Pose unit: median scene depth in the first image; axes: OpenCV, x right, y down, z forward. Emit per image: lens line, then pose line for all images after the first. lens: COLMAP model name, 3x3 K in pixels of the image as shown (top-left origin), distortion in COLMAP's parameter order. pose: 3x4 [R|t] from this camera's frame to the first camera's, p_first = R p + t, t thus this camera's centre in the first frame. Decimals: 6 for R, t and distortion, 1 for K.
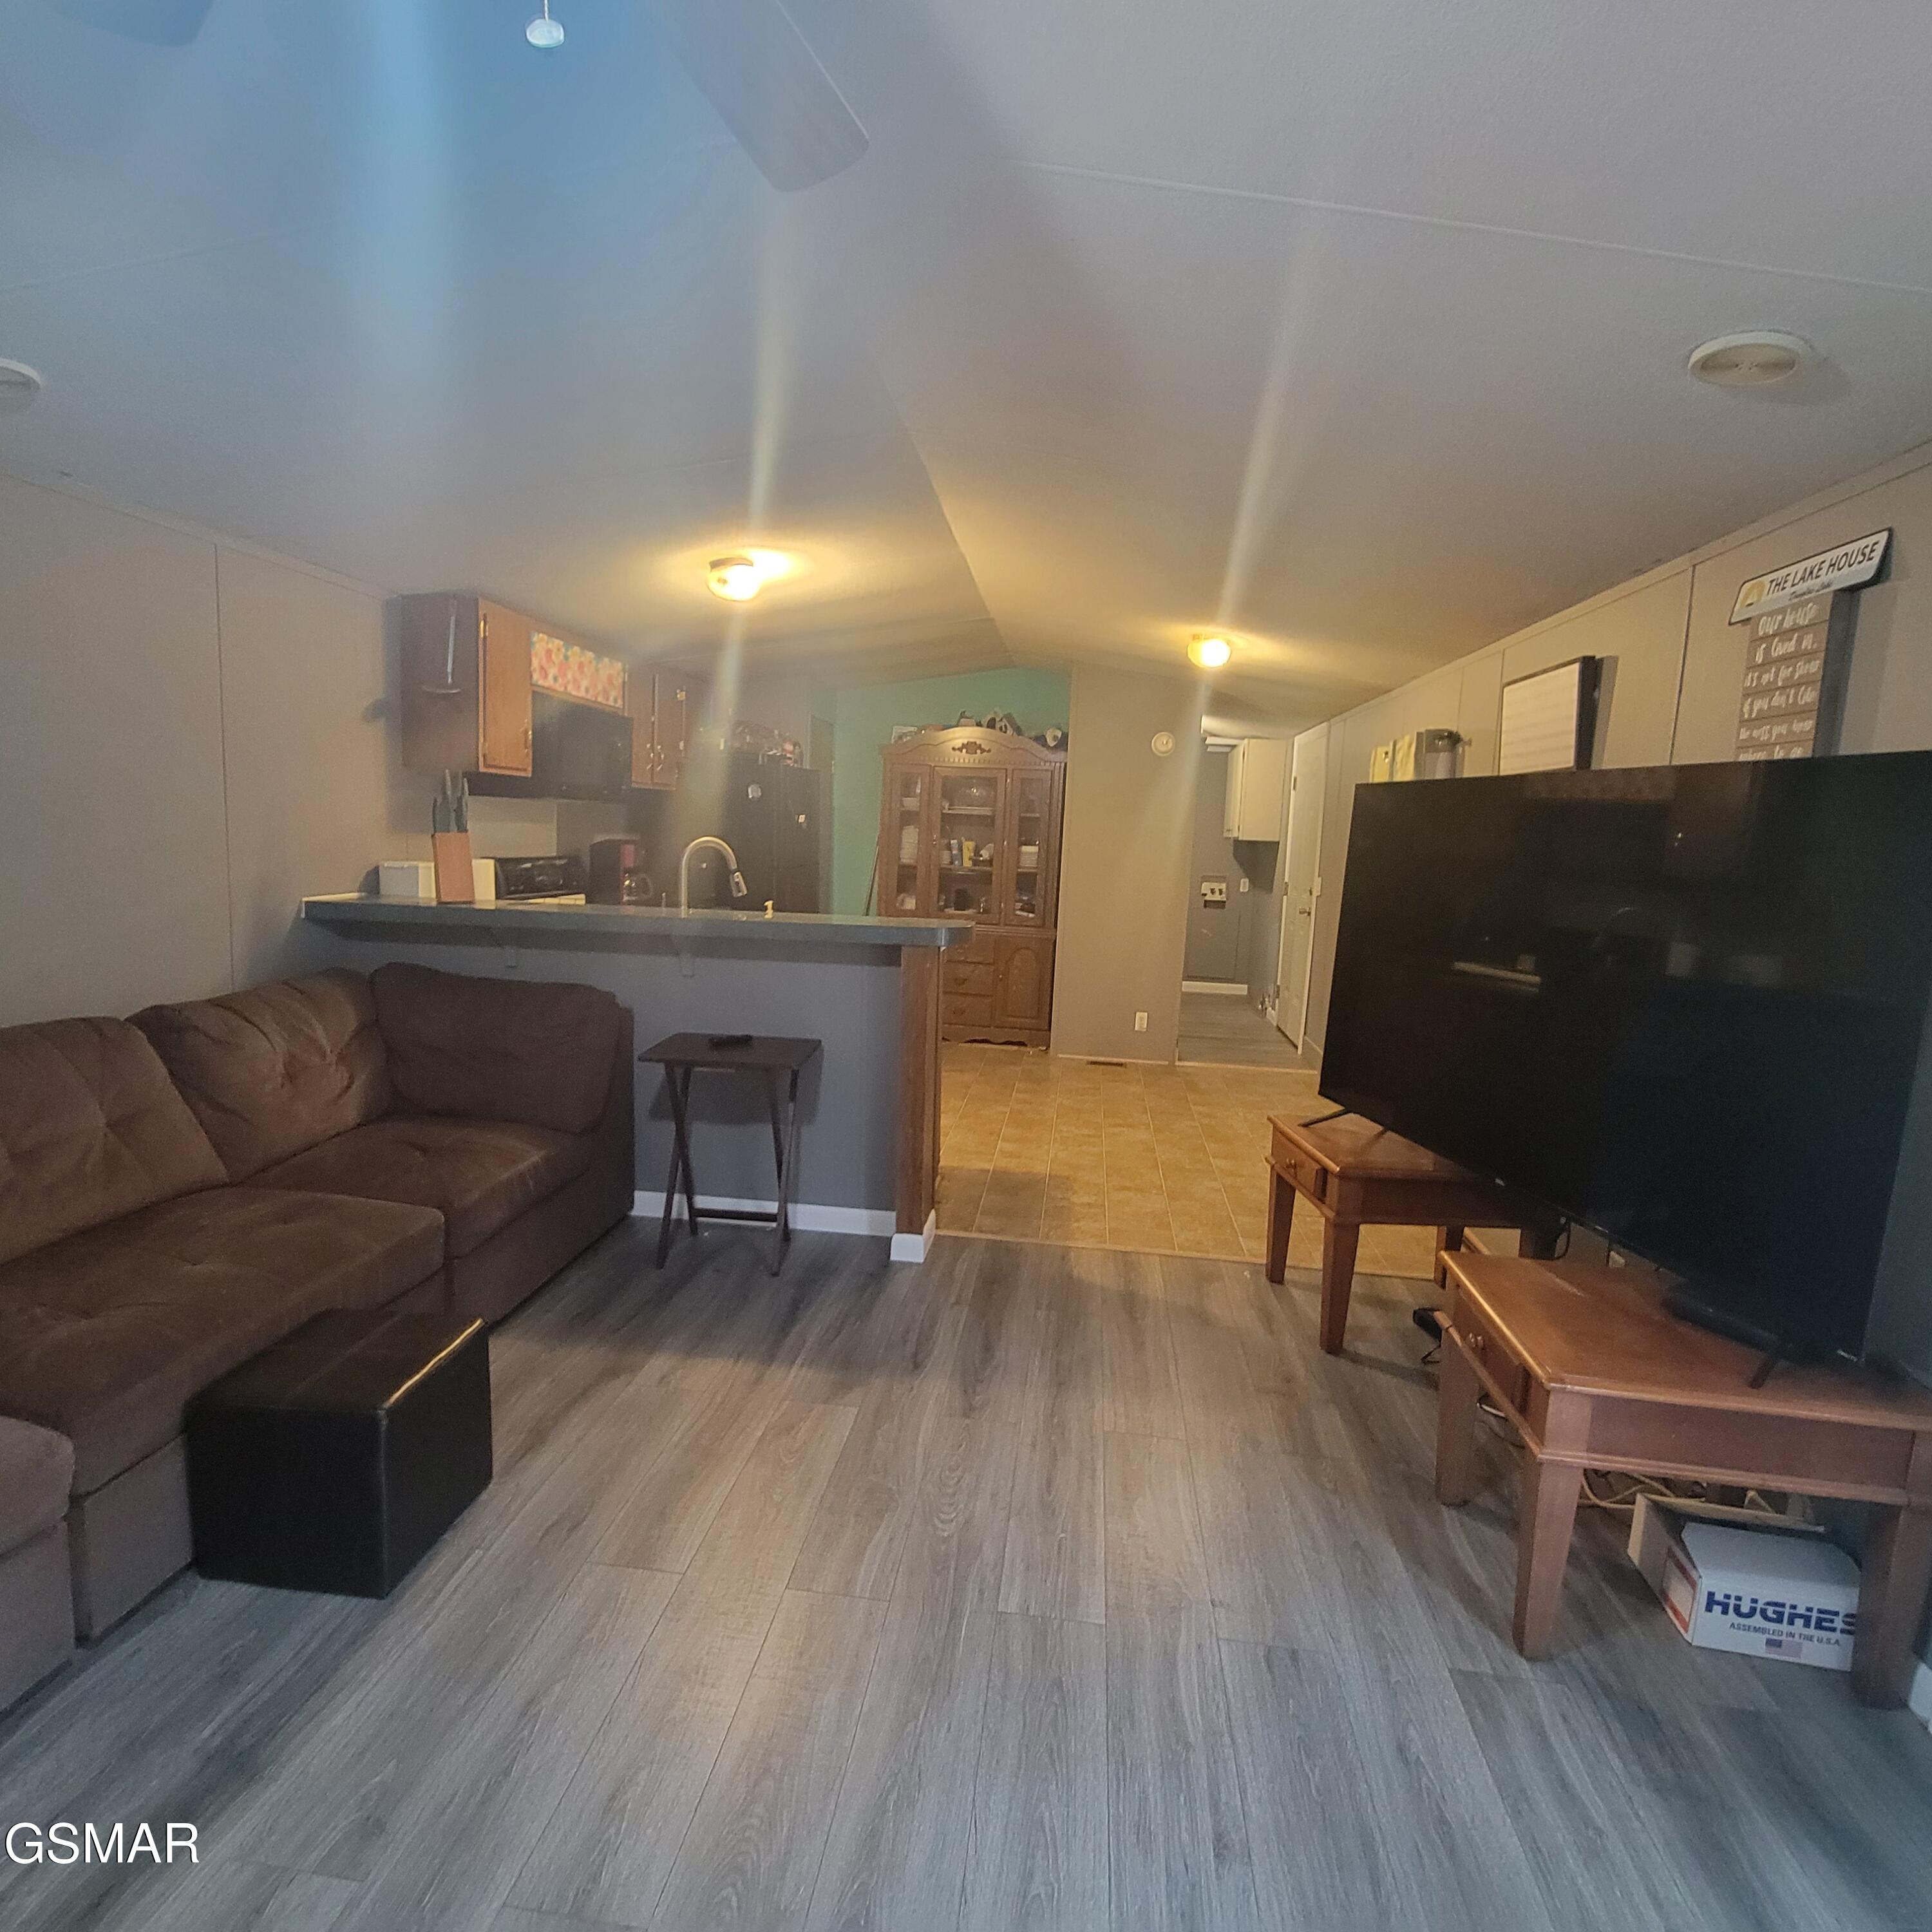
lens RADIAL K [[1075.4, 0, 958.6], [0, 1075.4, 954.1], [0, 0, 1]] dist [0.000981, -0.004159]
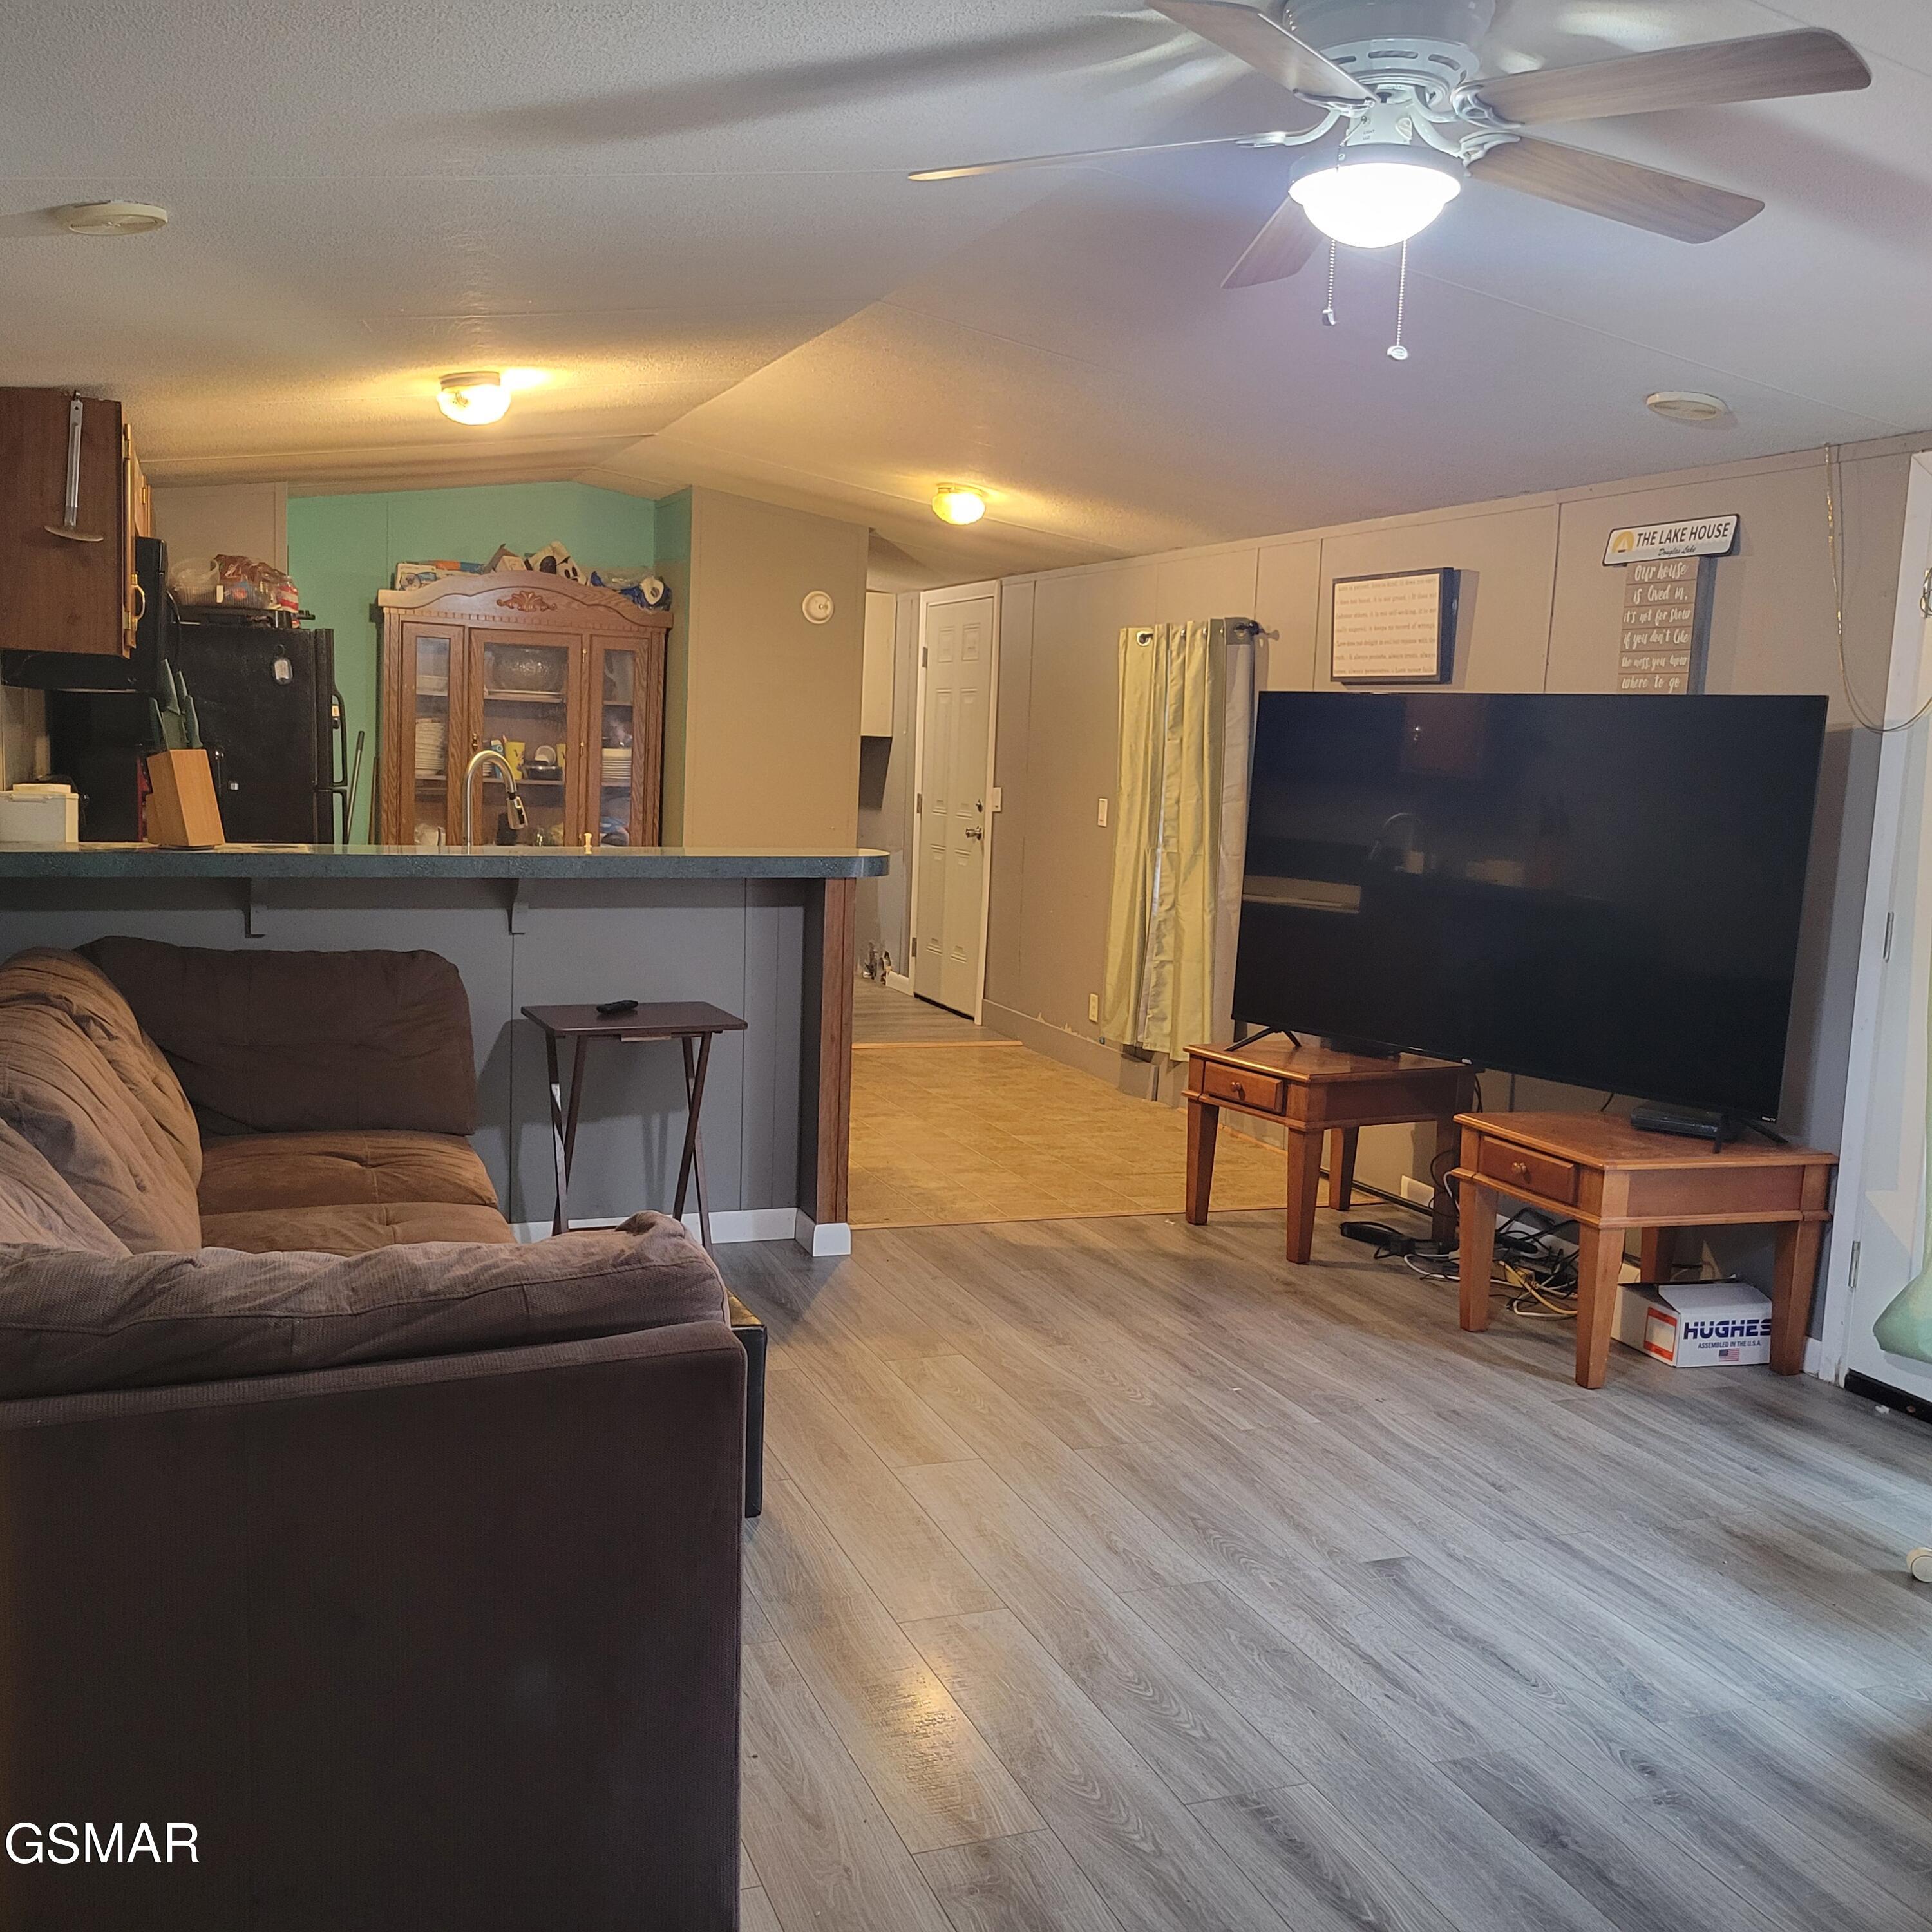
lens RADIAL K [[1983.8, 0, 957.3], [0, 1983.8, 963.5], [0, 0, 1]] dist [0.038878, 0.001889]
pose [[0.881951, -0.059713, 0.467544, -0.855327], [0.051552, 0.998212, 0.030243, 0.020296], [-0.468514, -0.002570, 0.883453, -0.530774]]
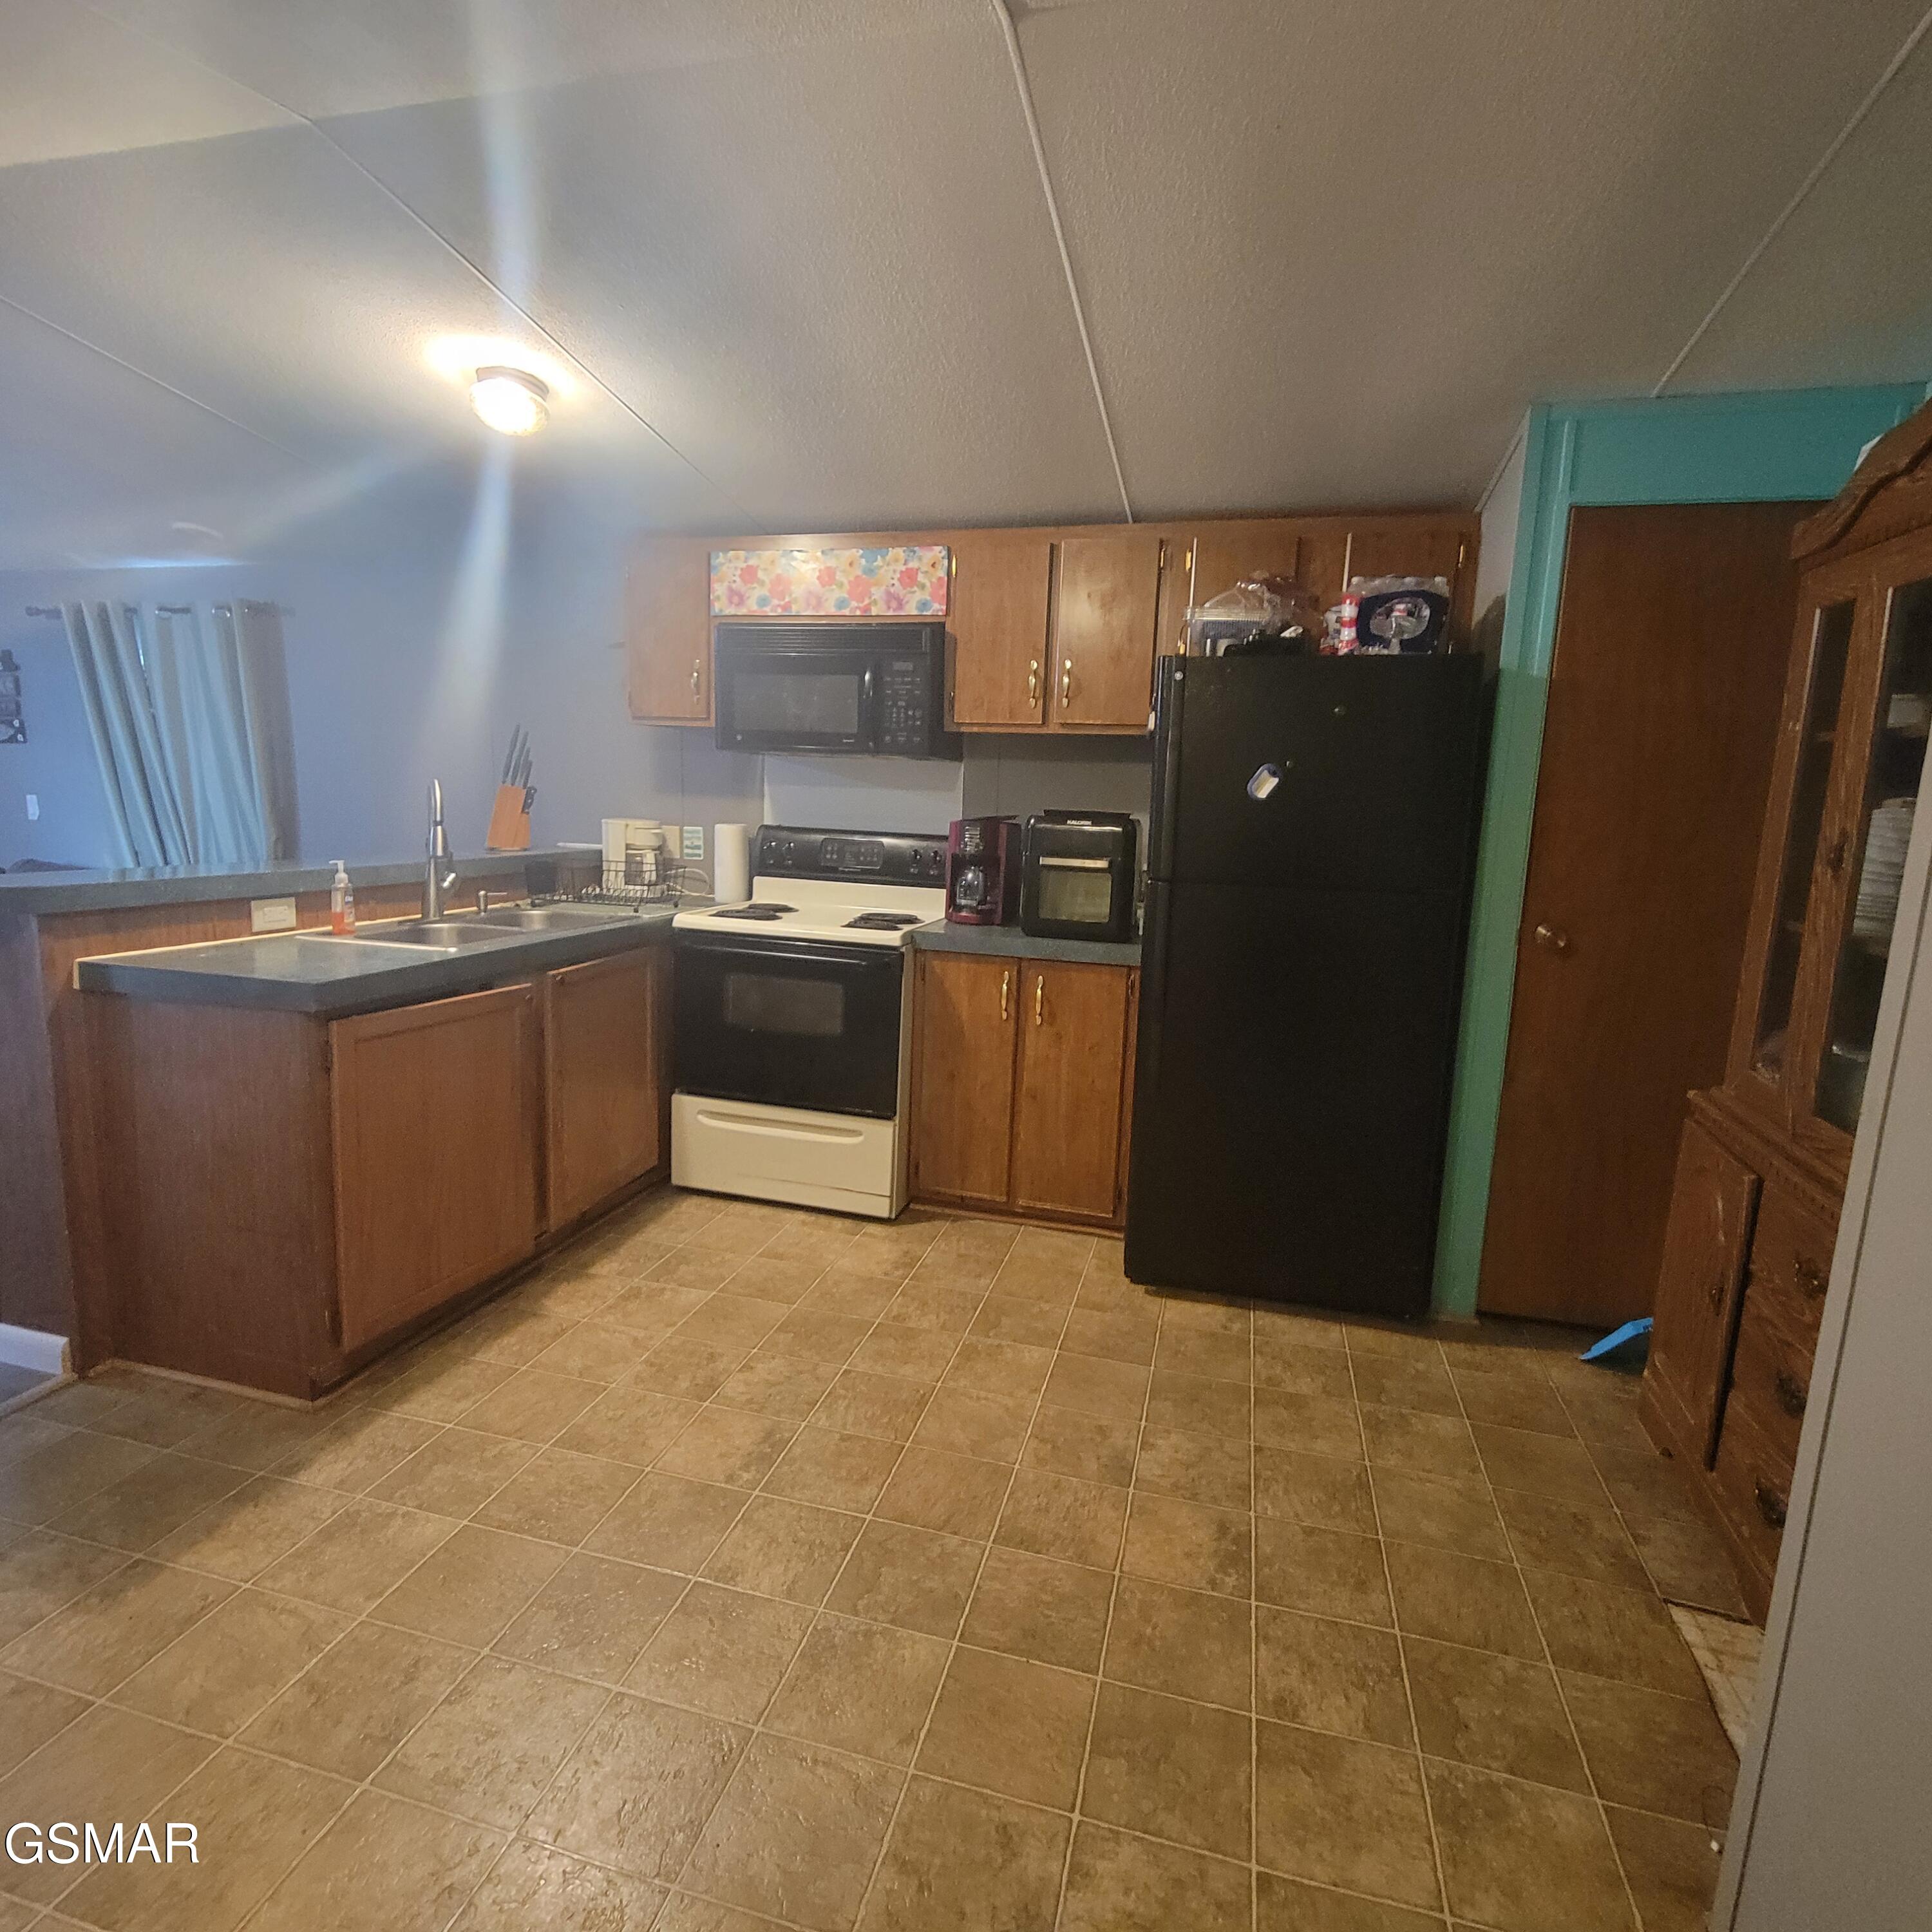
lens RADIAL K [[1077.2, 0, 966.0], [0, 1077.2, 966.0], [0, 0, 1]] dist [-0.002120, -0.000876]
pose [[-0.119748, 0.063109, -0.990797, 0.632526], [-0.178820, 0.980285, 0.084052, -0.131002], [0.976567, 0.187239, -0.106102, 1.960575]]
